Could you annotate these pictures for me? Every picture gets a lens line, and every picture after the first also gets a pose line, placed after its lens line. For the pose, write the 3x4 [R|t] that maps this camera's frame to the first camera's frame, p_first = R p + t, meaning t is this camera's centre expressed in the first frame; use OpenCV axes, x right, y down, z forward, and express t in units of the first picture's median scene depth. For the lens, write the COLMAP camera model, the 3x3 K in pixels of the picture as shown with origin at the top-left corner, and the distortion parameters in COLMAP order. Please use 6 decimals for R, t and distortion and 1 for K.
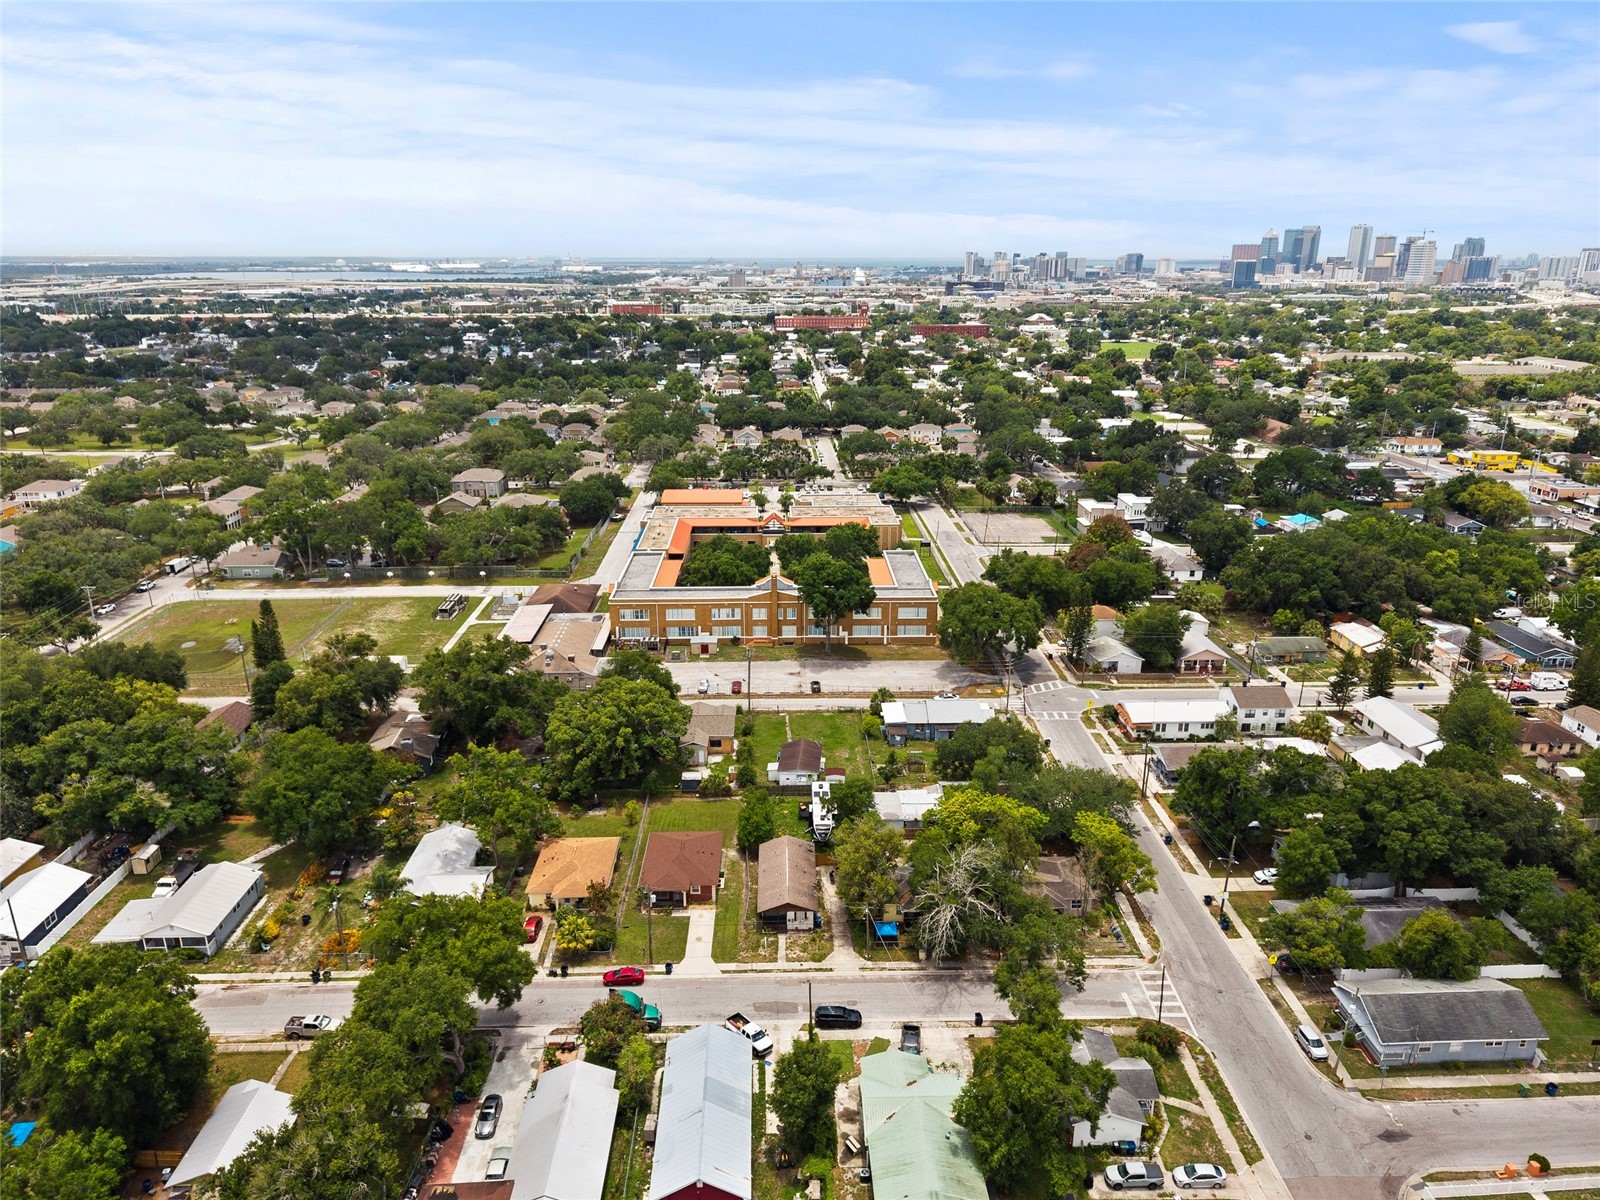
lens RADIAL K [[1070.4, 0, 800.1], [0, 1070.4, 600.1], [0, 0, 1]] dist [0.035982, -0.038416]
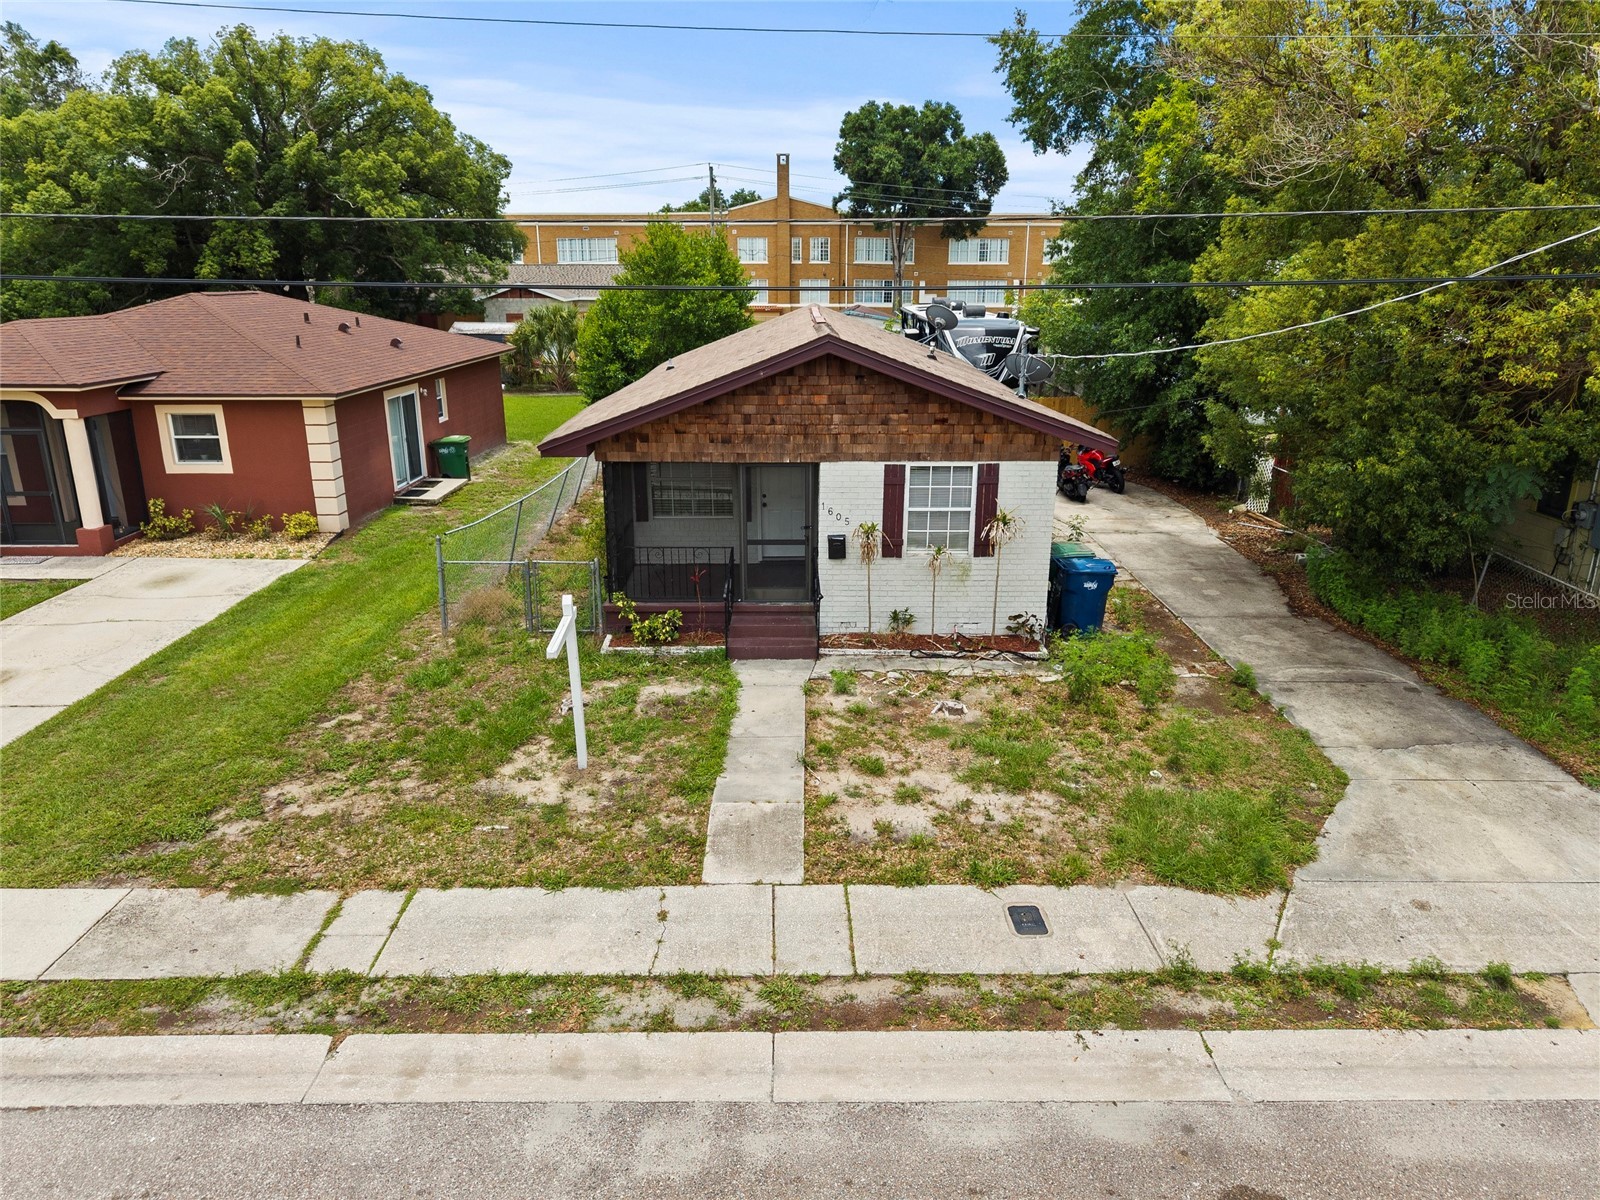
lens RADIAL K [[1070.4, 0, 804.1], [0, 1070.4, 593.5], [0, 0, 1]] dist [0.035982, -0.038416]
pose [[0.999886, 0.006985, -0.013414, -0.007166], [-0.007360, 0.999578, -0.028104, 0.180347], [0.013212, 0.028199, 0.999515, 0.522921]]
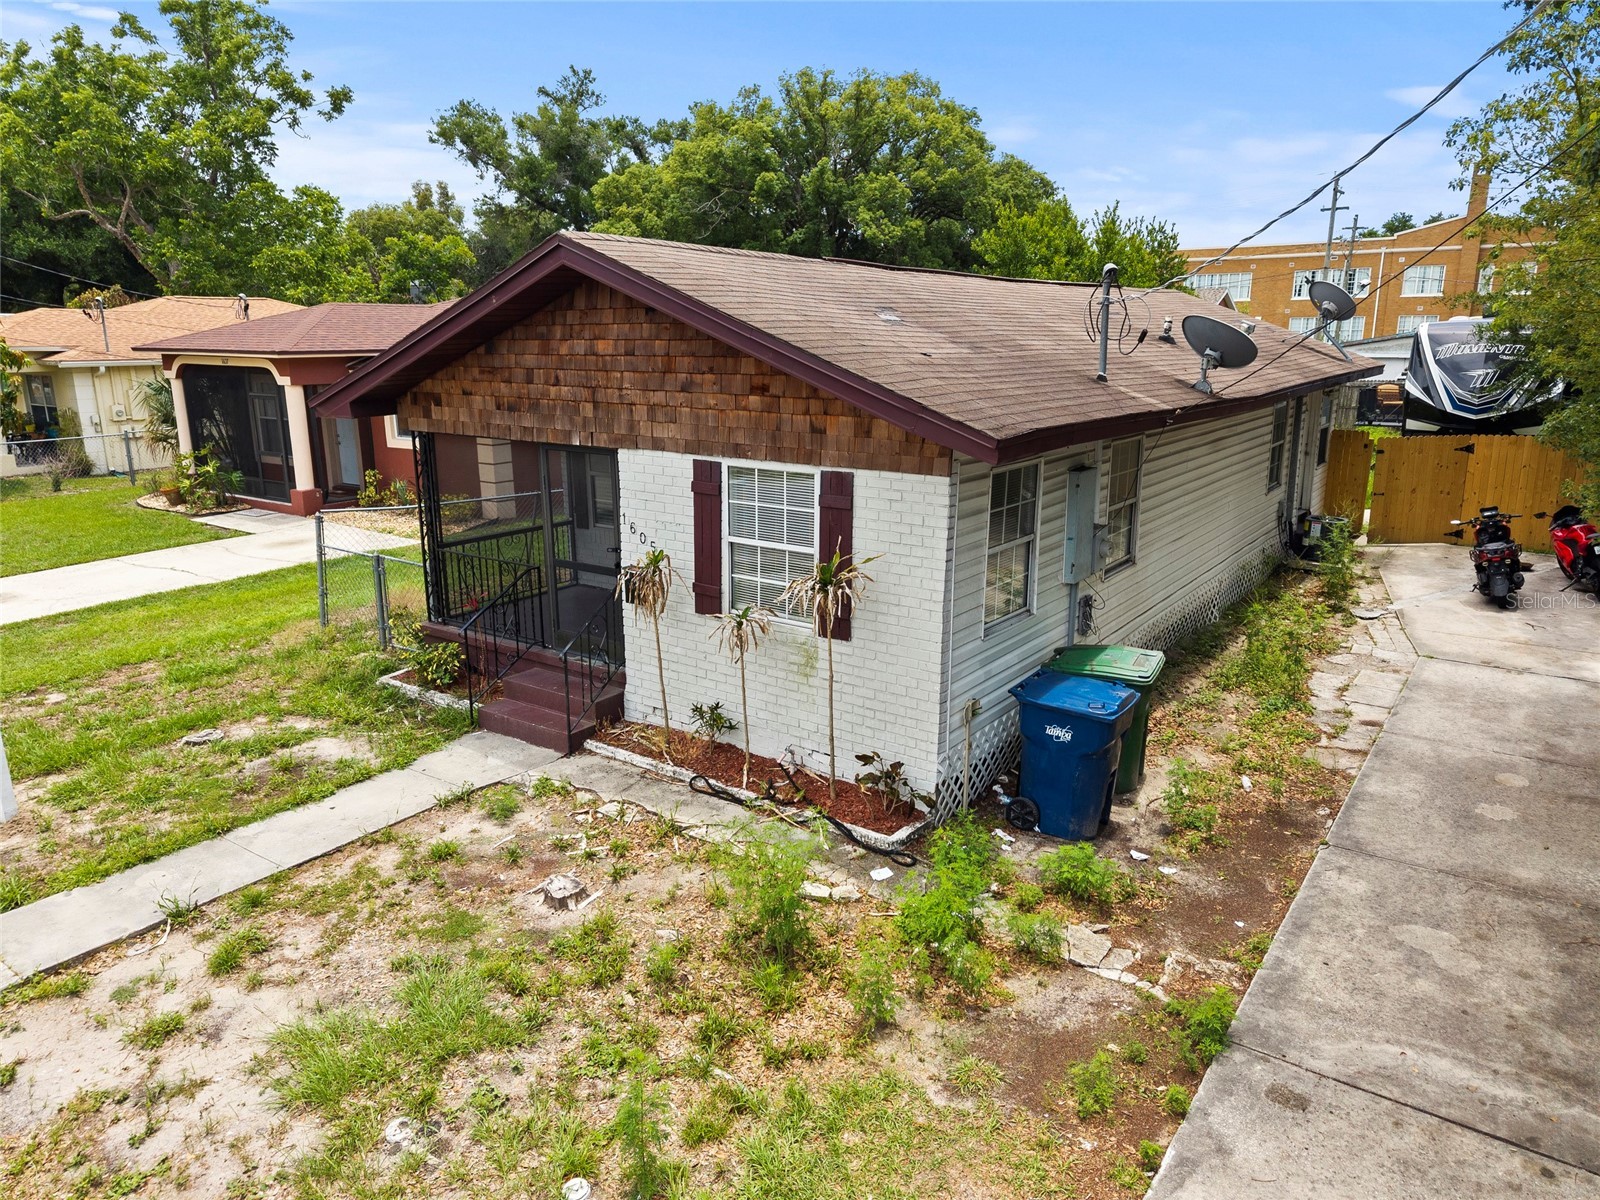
lens RADIAL K [[1070.4, 0, 807.4], [0, 1070.4, 592.8], [0, 0, 1]] dist [0.035982, -0.038416]
pose [[0.808018, 0.142083, -0.571769, 0.022915], [-0.184515, 0.982690, -0.016558, 0.175350], [0.559519, 0.118879, 0.820248, 0.558262]]
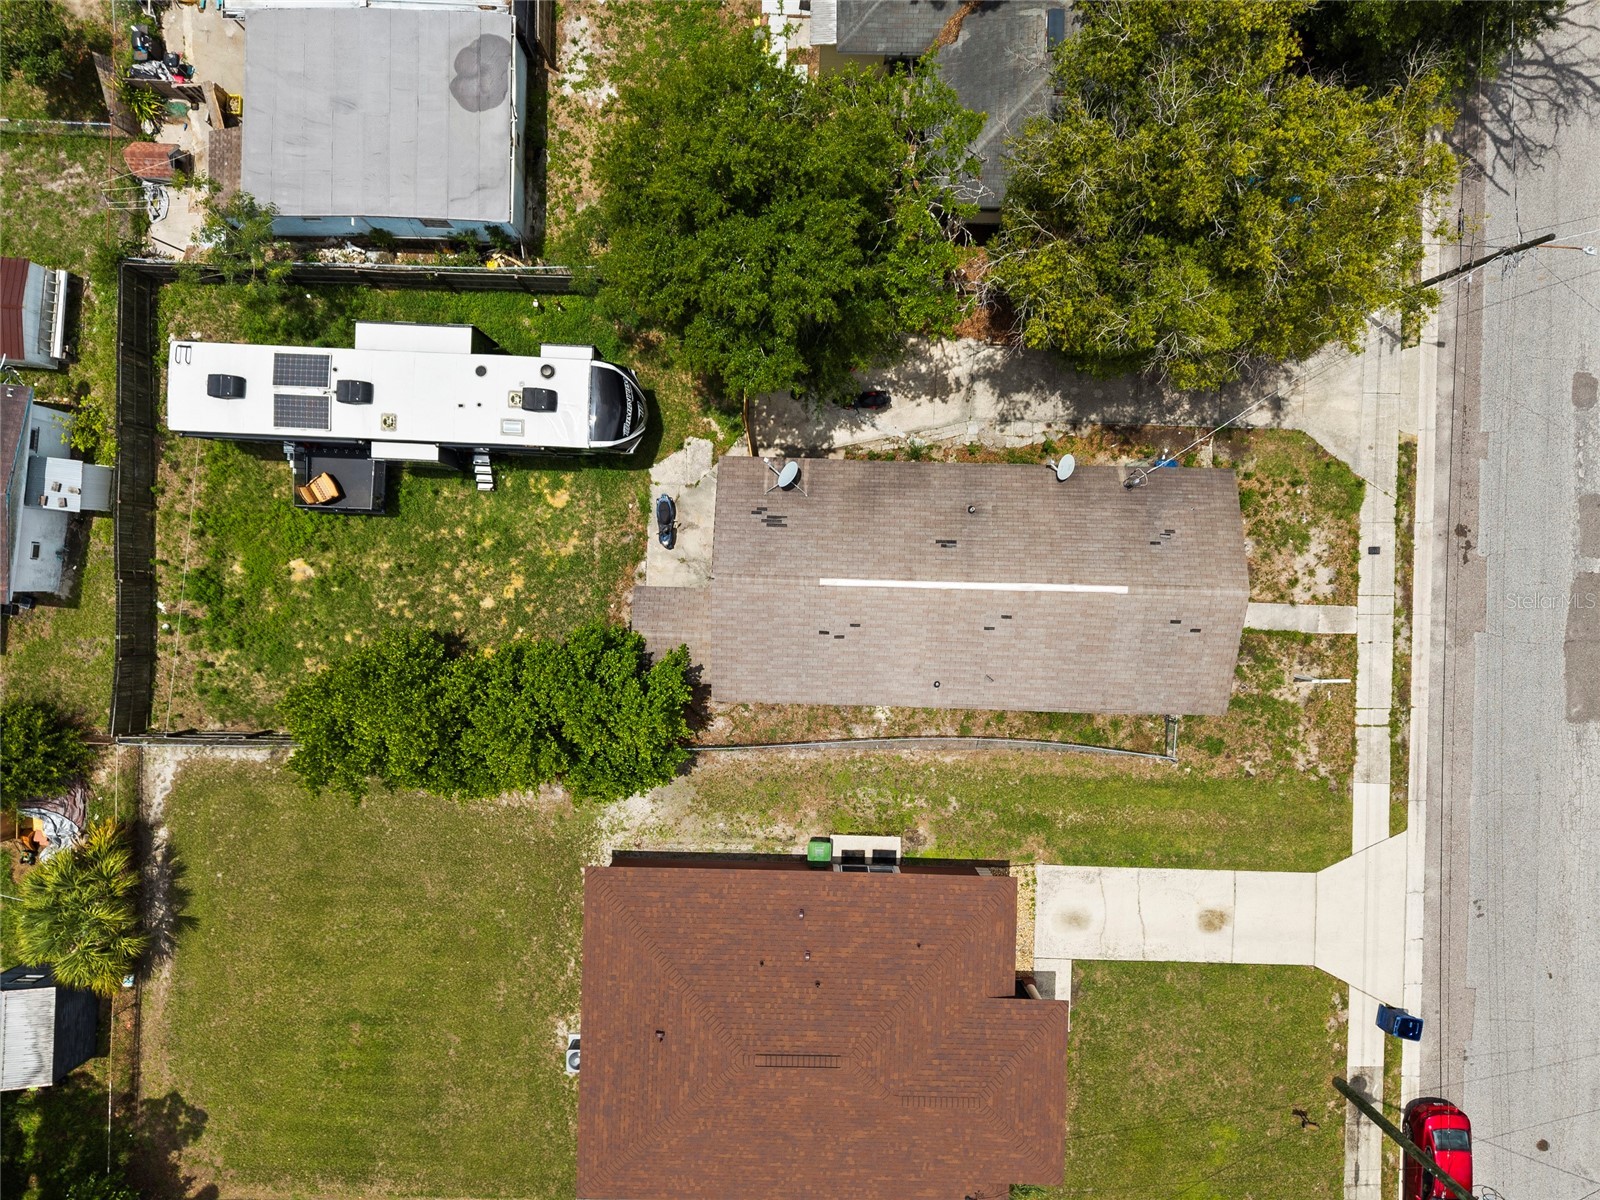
lens RADIAL K [[1070.4, 0, 800.0], [0, 1070.4, 594.0], [0, 0, 1]] dist [0.035982, -0.038416]
pose [[0.045811, -0.998904, -0.009568, -0.008079], [0.309069, 0.005065, 0.951026, 0.013490], [-0.949936, -0.046525, 0.308962, 0.594555]]
